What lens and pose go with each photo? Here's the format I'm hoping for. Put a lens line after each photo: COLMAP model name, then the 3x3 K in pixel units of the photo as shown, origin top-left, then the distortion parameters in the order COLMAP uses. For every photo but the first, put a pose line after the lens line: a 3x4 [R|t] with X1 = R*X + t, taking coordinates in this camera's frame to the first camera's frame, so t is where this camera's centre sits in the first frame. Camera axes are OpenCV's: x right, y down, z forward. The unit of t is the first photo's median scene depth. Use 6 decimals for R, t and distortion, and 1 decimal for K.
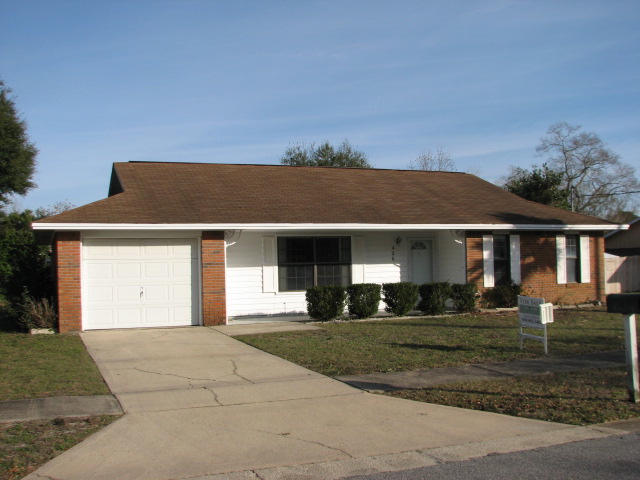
lens RADIAL K [[690.7, 0, 320.1], [0, 690.7, 243.1], [0, 0, 1]] dist [-0.131719, 0.000000]
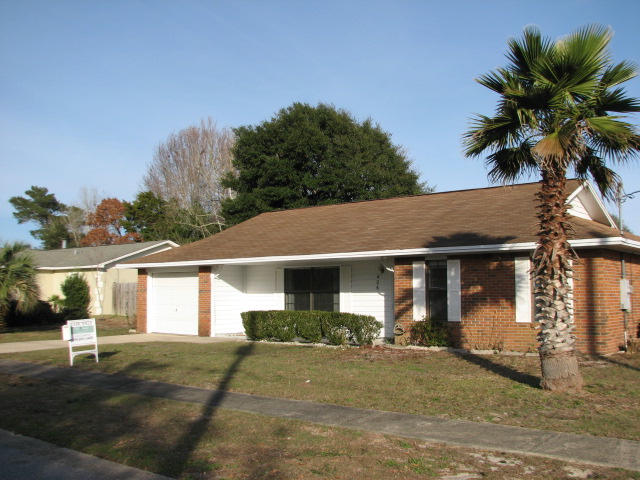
lens RADIAL K [[690.7, 0, 320.2], [0, 690.7, 237.4], [0, 0, 1]] dist [-0.131719, 0.000000]
pose [[0.487667, -0.057553, -0.871131, 0.950809], [0.016921, 0.998260, -0.056480, 0.005560], [0.872866, 0.012803, 0.487792, 0.457064]]
